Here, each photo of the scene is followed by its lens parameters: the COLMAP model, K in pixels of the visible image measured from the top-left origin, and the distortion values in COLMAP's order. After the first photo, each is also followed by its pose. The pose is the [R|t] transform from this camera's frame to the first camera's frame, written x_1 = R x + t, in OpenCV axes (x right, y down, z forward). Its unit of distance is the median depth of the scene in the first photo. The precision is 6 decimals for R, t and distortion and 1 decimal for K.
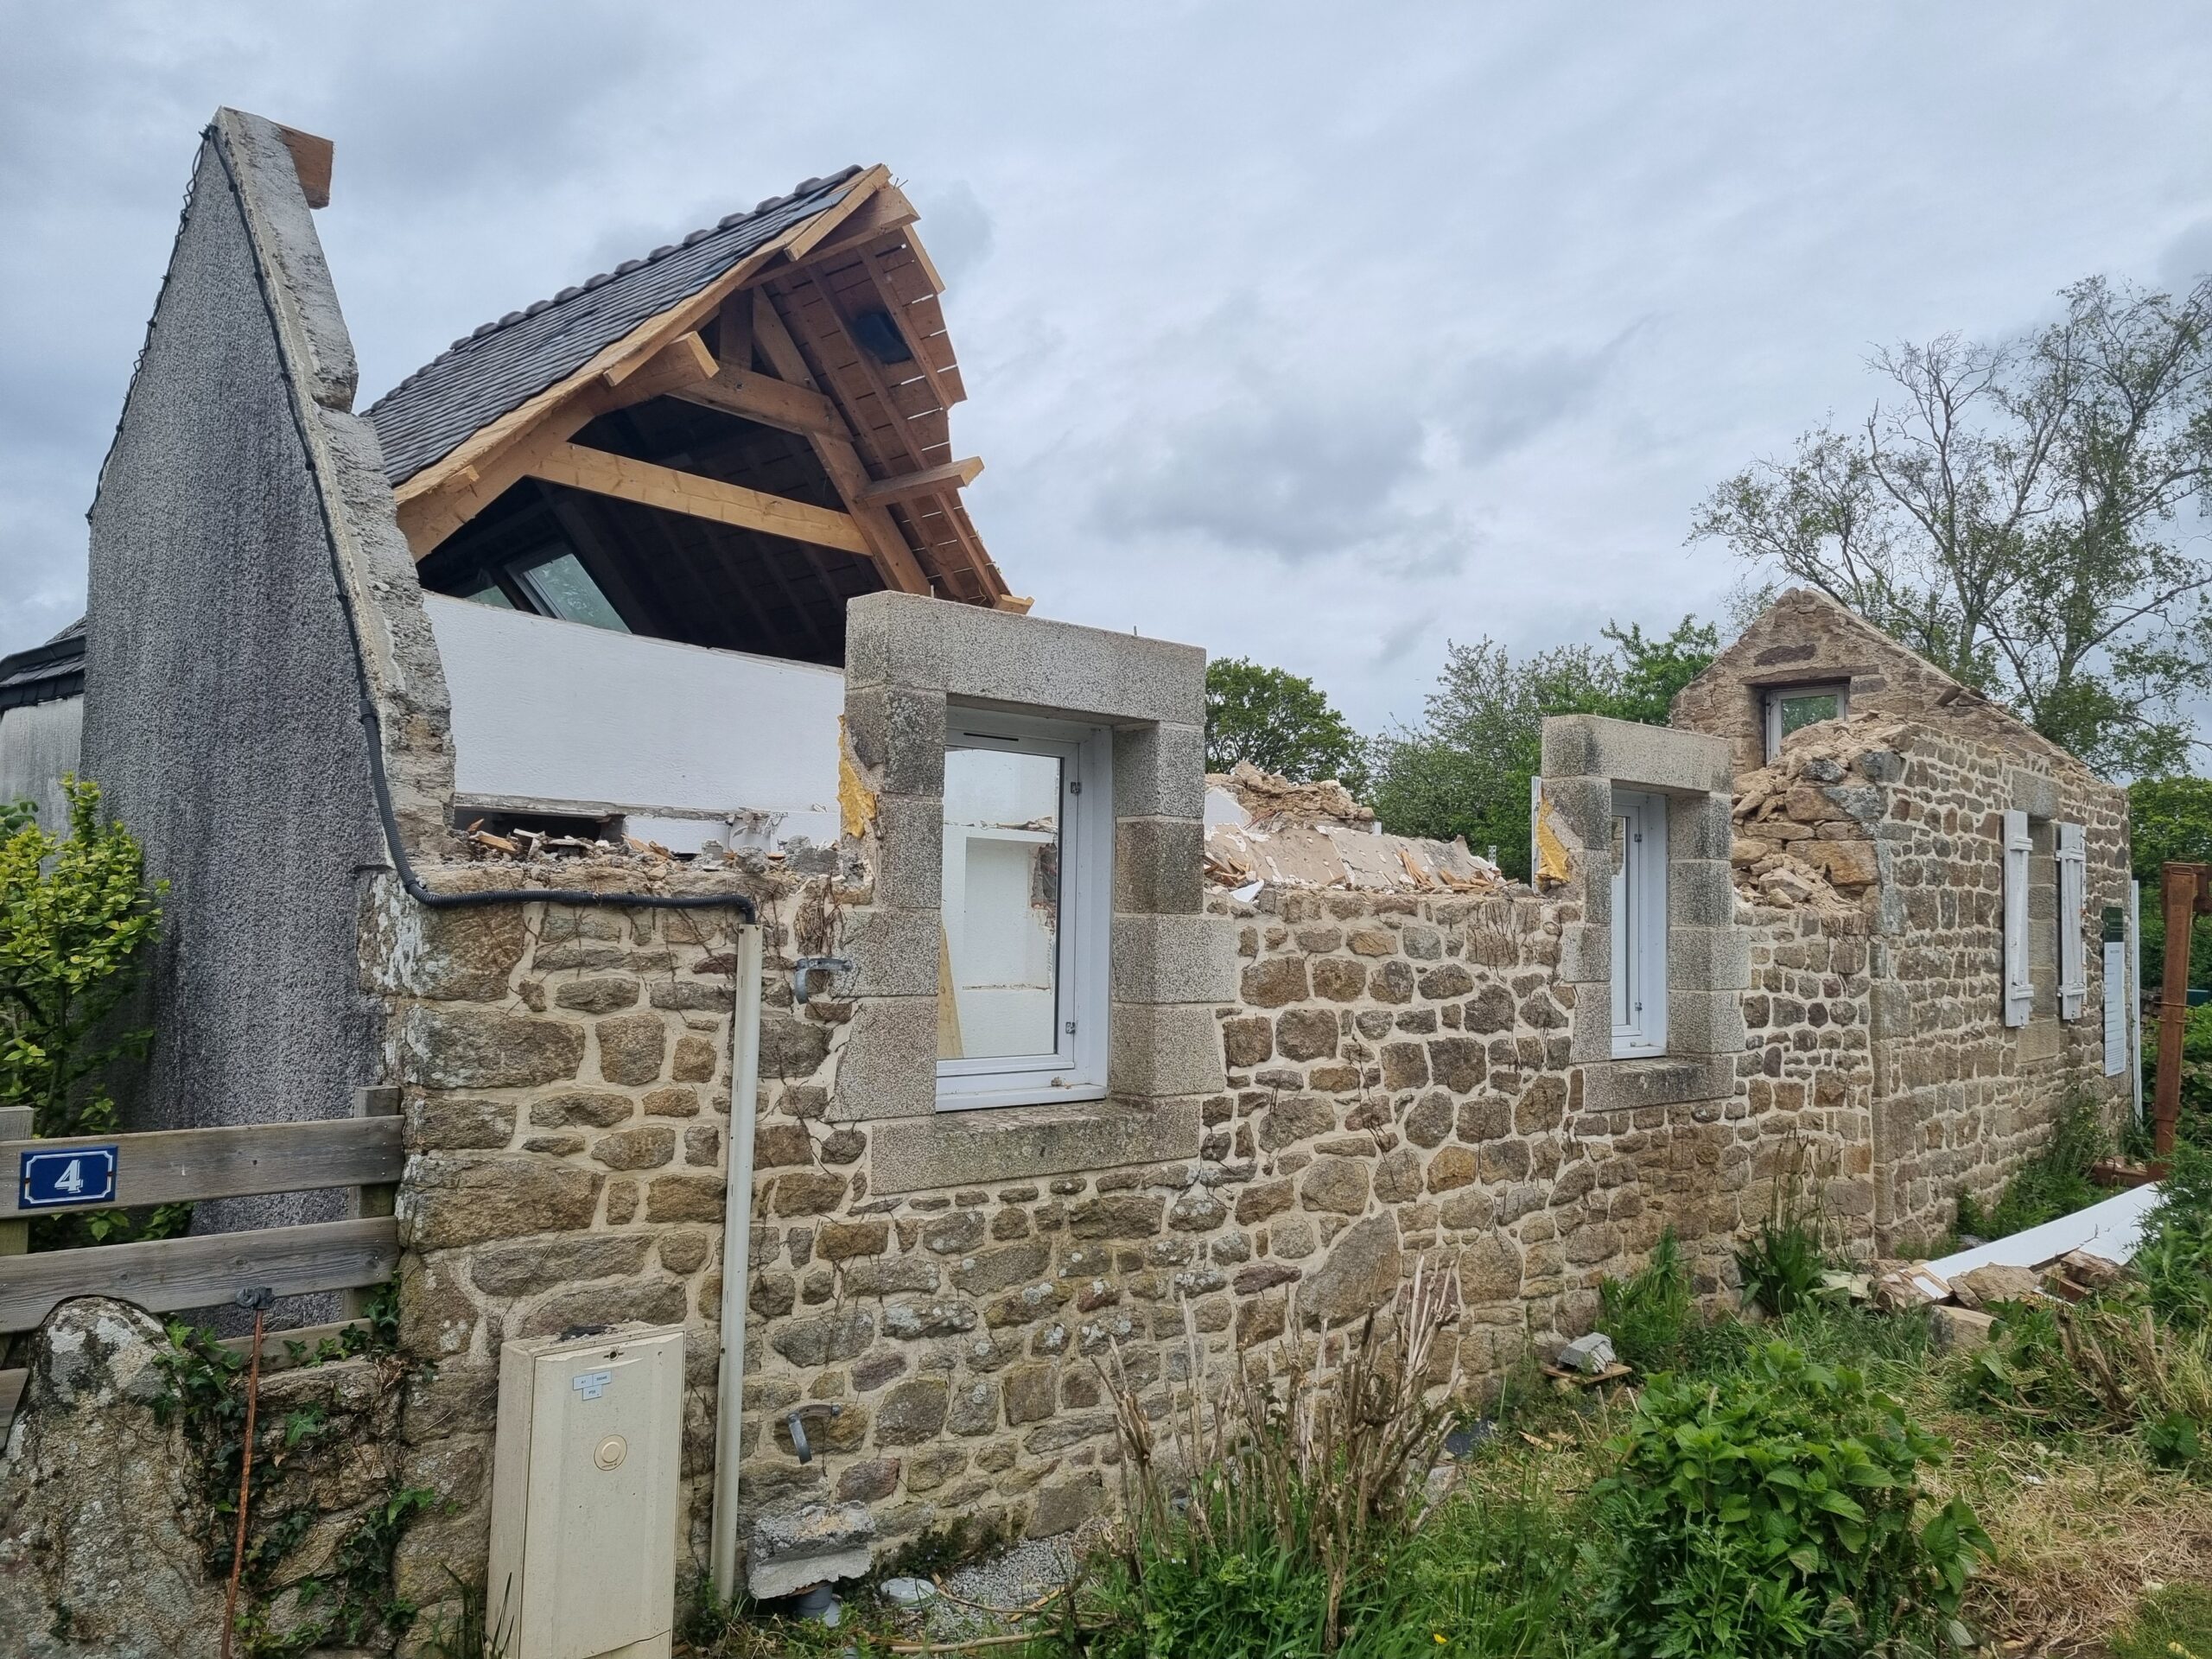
lens RADIAL K [[1662.8, 0, 1105.1], [0, 1662.8, 820.7], [0, 0, 1]] dist [0.076487, -0.041908]
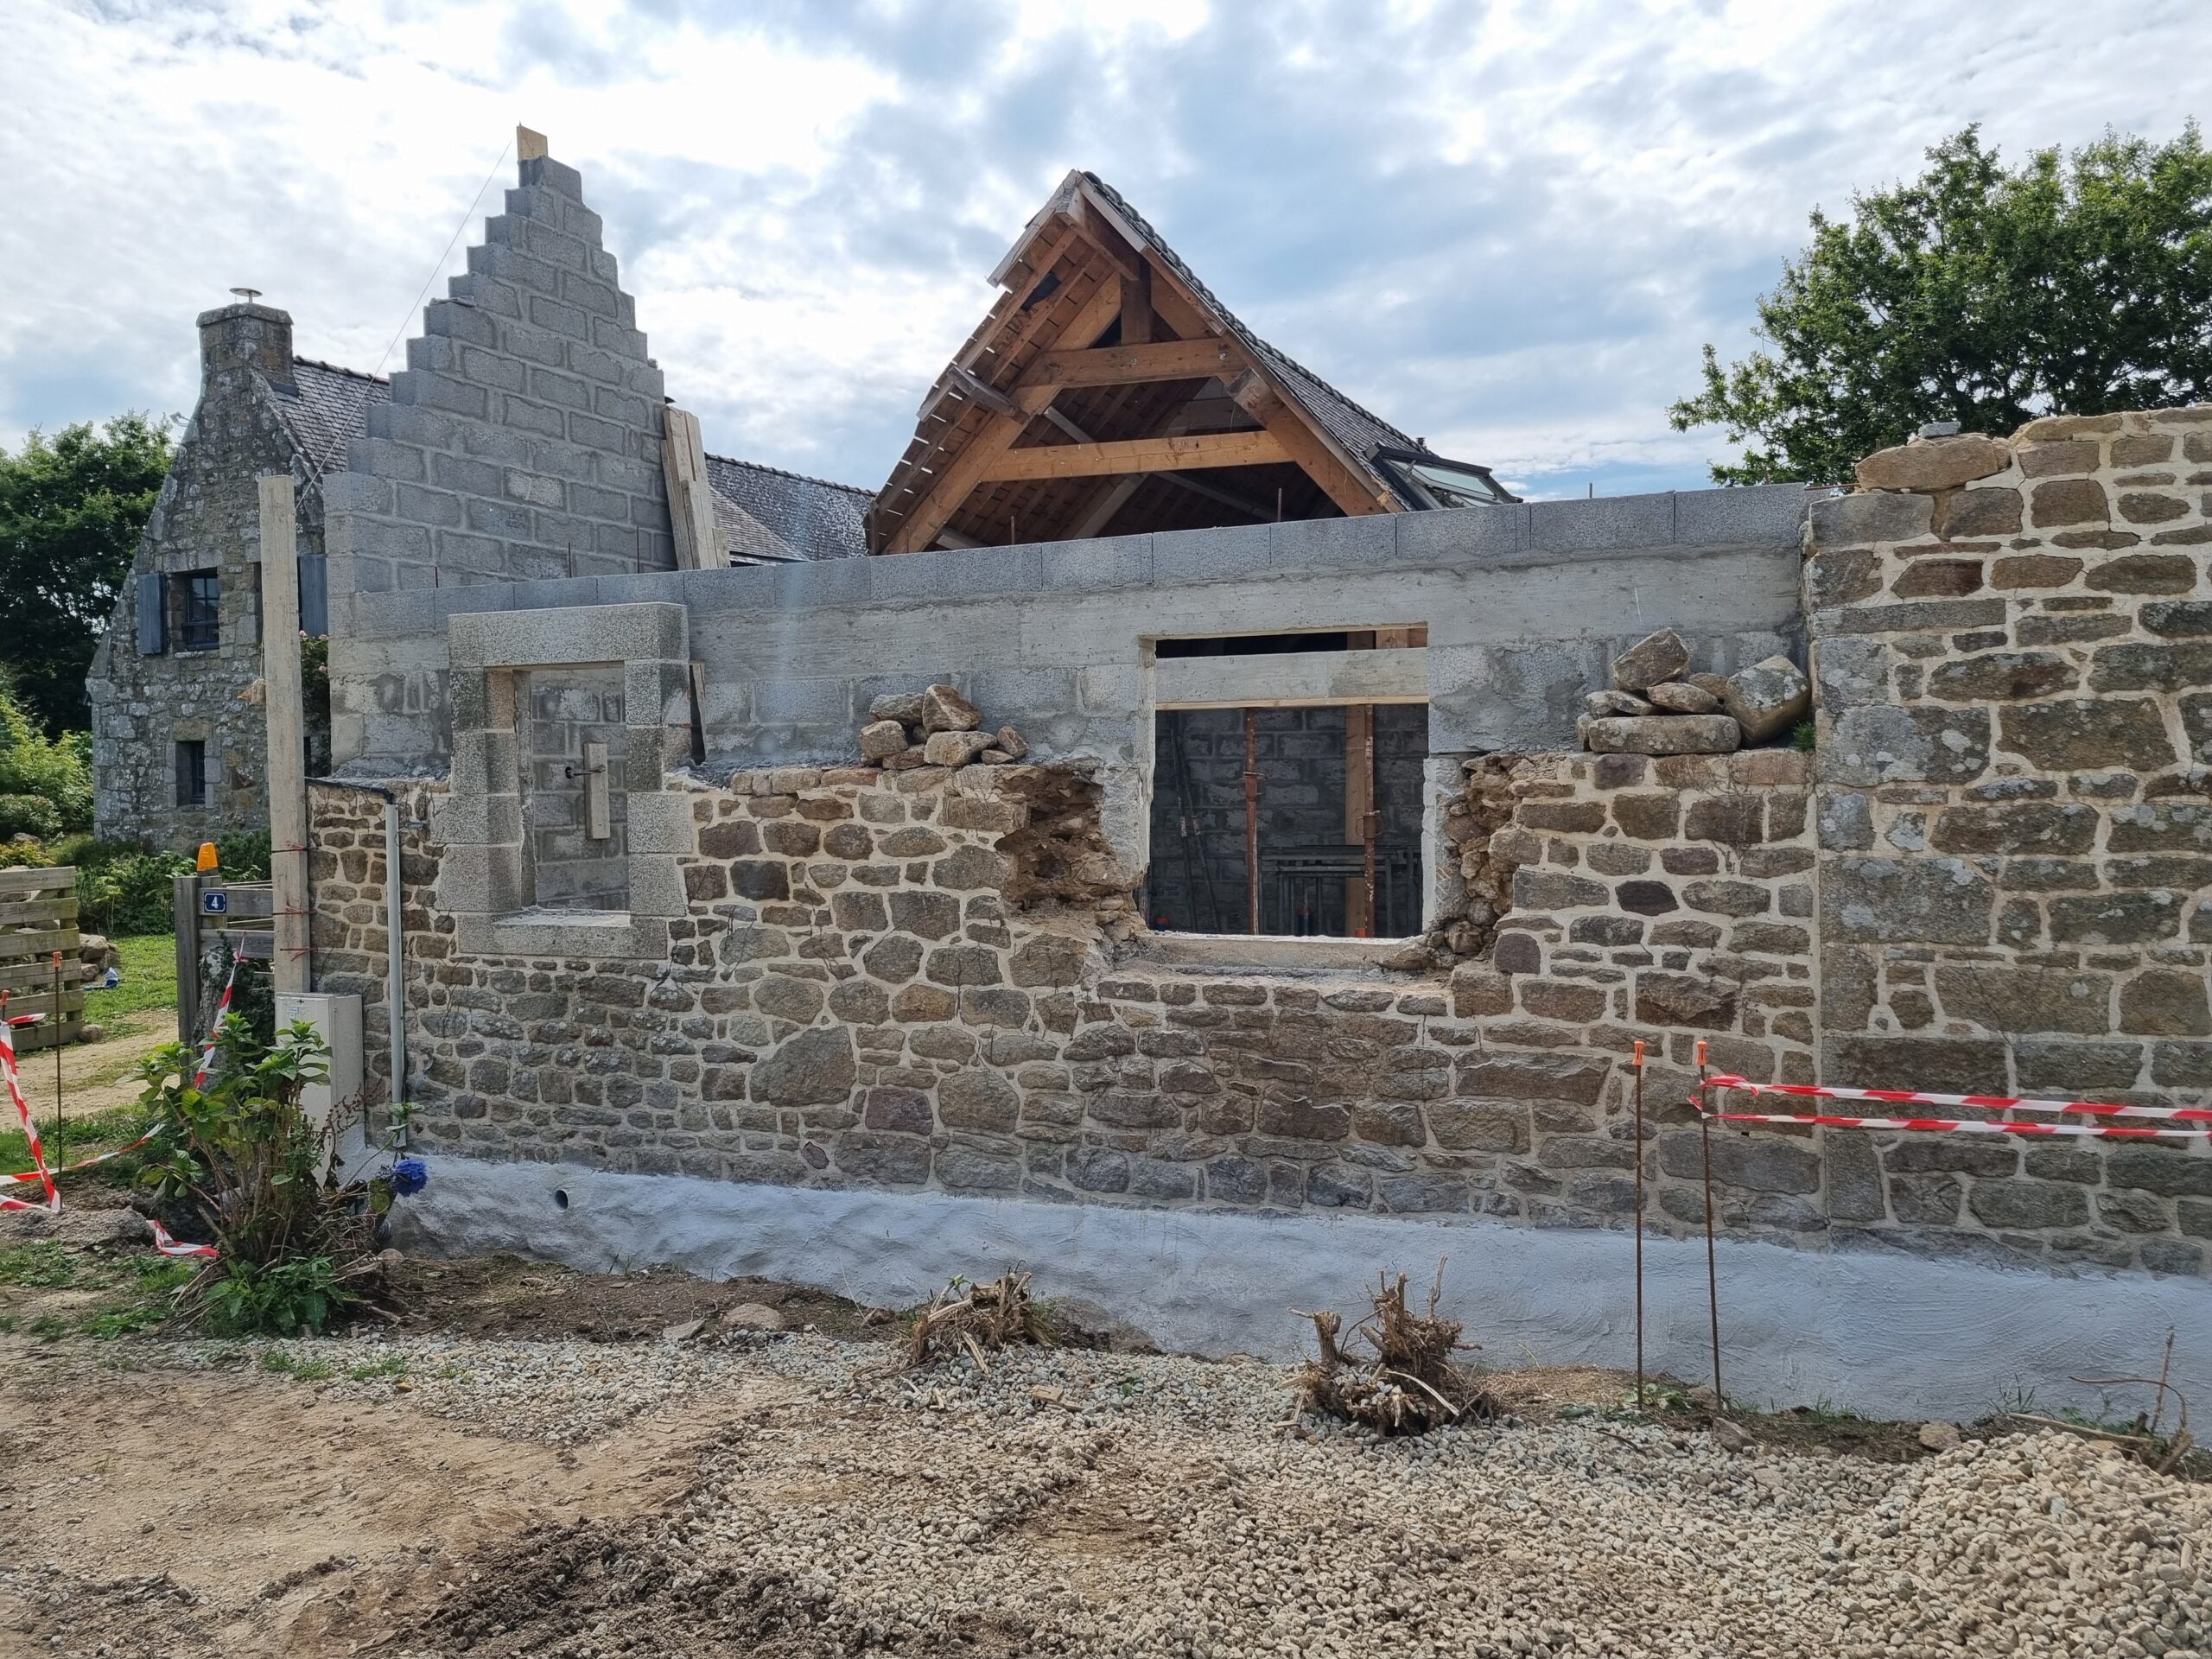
lens RADIAL K [[1662.8, 0, 1105.1], [0, 1662.8, 820.7], [0, 0, 1]] dist [0.076487, -0.041908]
pose [[0.388864, -0.009050, -0.921251, 1.476946], [0.072115, 0.997183, 0.020645, 0.077071], [0.918469, -0.074464, 0.388421, 0.768804]]
